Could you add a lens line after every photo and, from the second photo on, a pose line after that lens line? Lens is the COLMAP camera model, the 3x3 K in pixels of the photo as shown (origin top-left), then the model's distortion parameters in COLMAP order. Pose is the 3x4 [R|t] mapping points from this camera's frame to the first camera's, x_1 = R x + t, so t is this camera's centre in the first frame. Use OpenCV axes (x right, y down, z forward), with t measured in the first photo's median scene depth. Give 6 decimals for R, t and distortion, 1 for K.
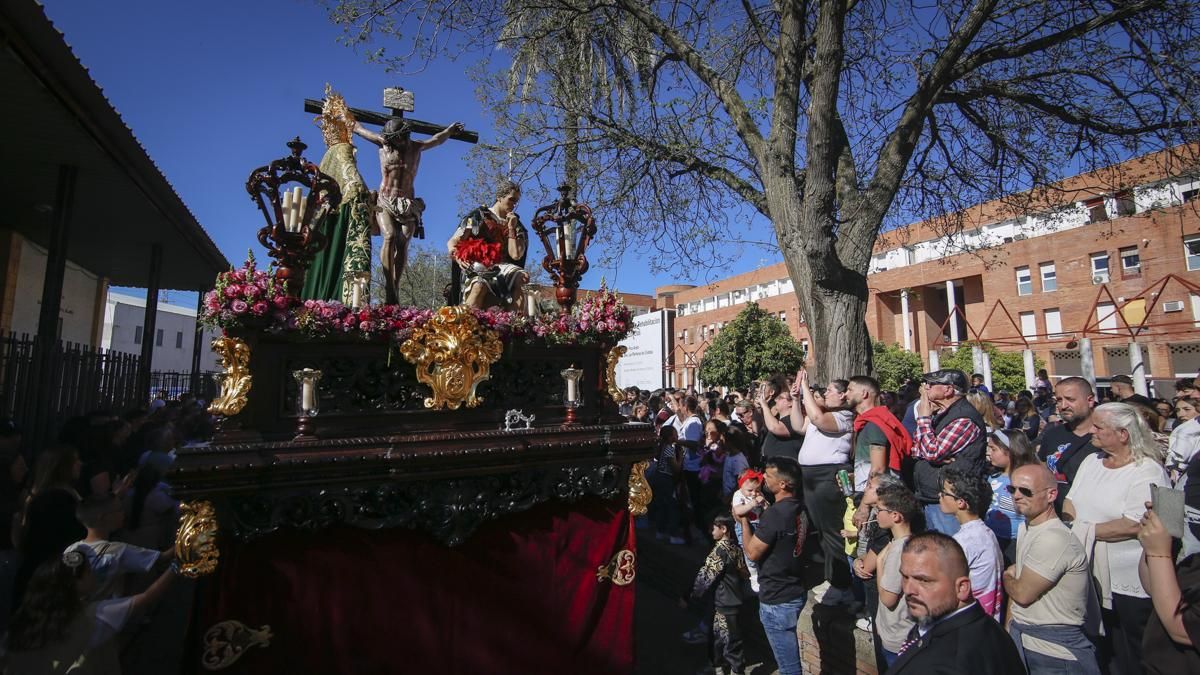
lens RADIAL K [[576.2, 0, 599.8], [0, 576.2, 315.2], [0, 0, 1]] dist [-0.000962, -0.000212]
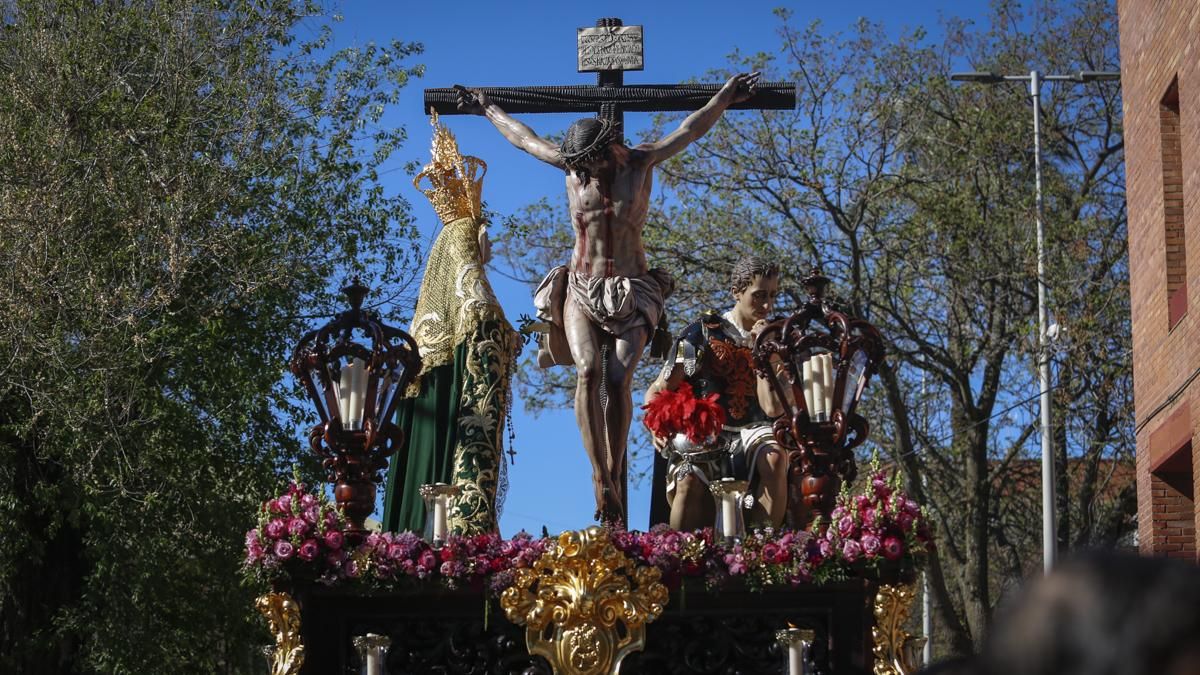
lens RADIAL K [[2744.0, 0, 600.0], [0, 2744.0, 337.5], [0, 0, 1]] dist [-0.239378, 0.066503]
pose [[0.866582, -0.083437, -0.492010, 1.167982], [0.059827, 0.996183, -0.063562, -0.031552], [0.495435, 0.025647, 0.868266, -1.462510]]
